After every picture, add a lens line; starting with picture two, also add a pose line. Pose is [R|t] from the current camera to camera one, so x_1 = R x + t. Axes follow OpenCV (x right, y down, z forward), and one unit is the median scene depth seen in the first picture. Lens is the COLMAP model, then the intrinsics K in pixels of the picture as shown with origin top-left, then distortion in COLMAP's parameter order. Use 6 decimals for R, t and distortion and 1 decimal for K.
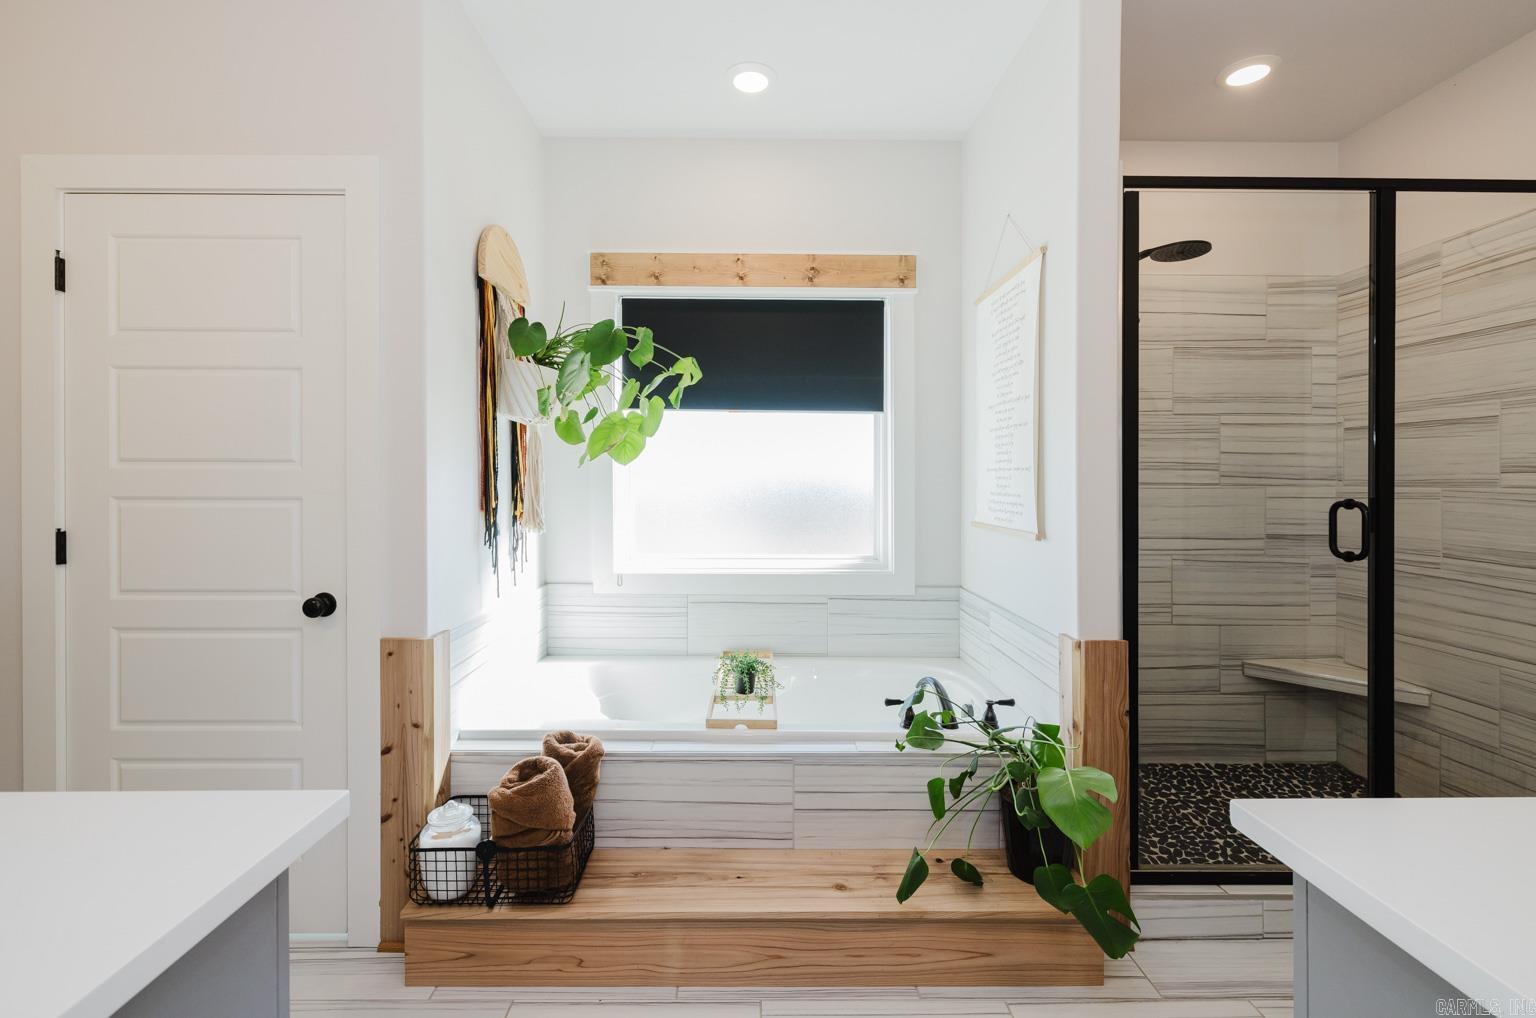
lens RADIAL K [[665.6, 0, 766.5], [0, 665.6, 478.4], [0, 0, 1]] dist [-0.000363, -0.000064]
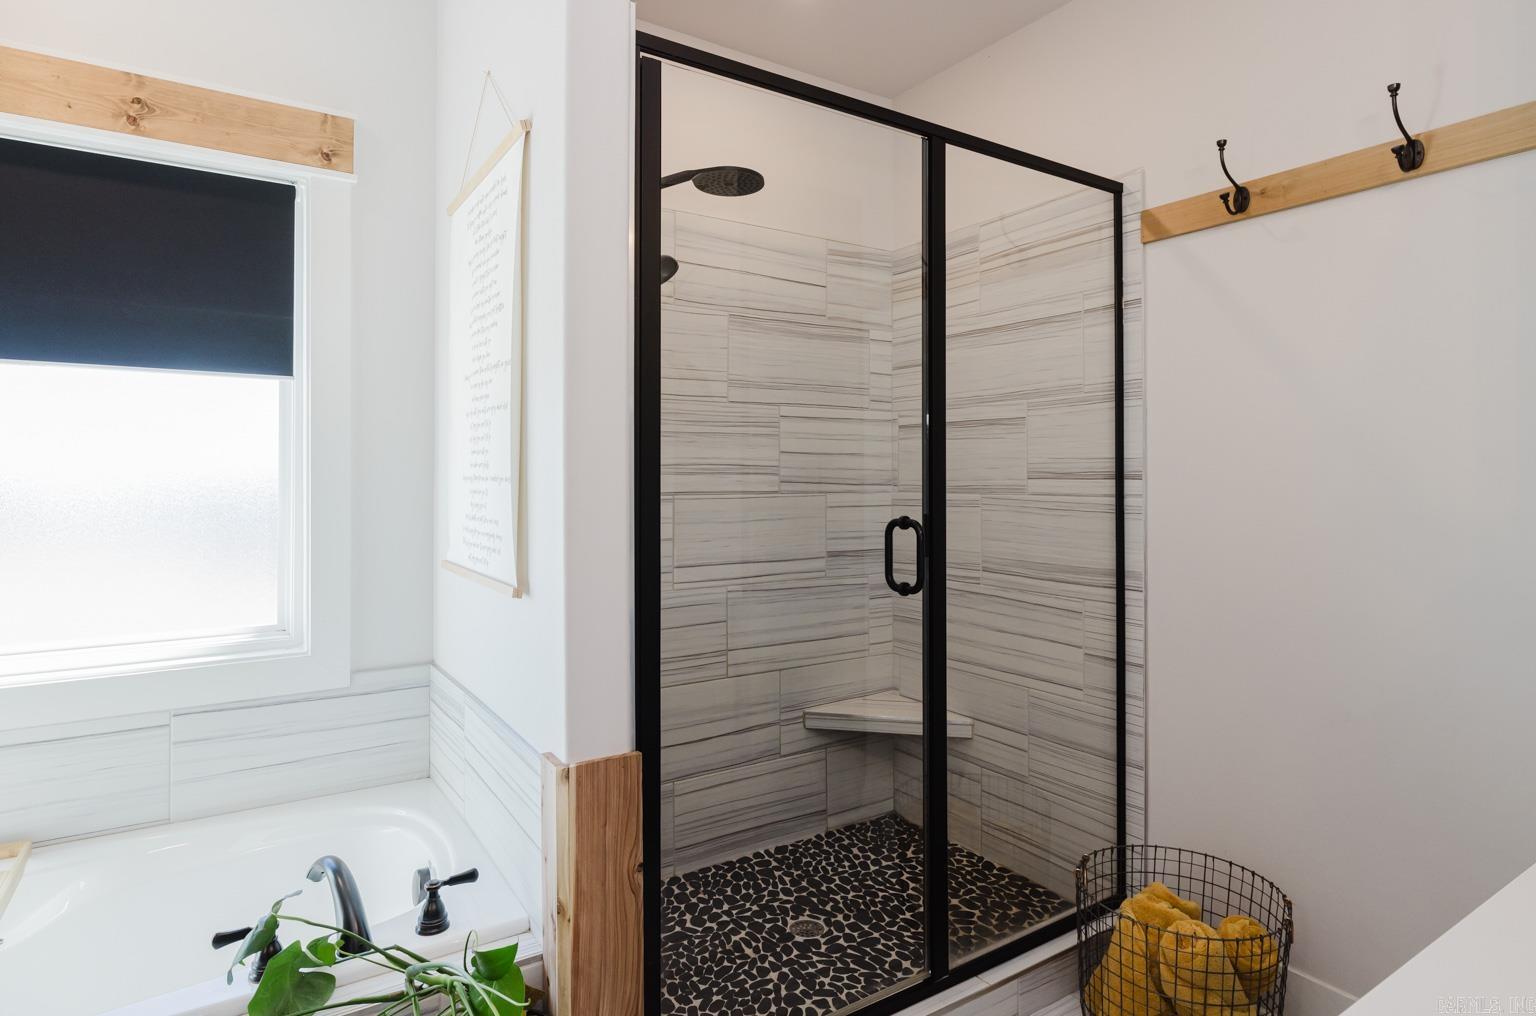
lens RADIAL K [[835.3, 0, 769.6], [0, 835.3, 467.8], [0, 0, 1]] dist [-0.001477, -0.000260]
pose [[0.846001, -0.000011, 0.533181, 0.151631], [0.003276, 0.999981, -0.005178, -0.016567], [-0.533171, 0.006128, 0.845985, 0.176397]]
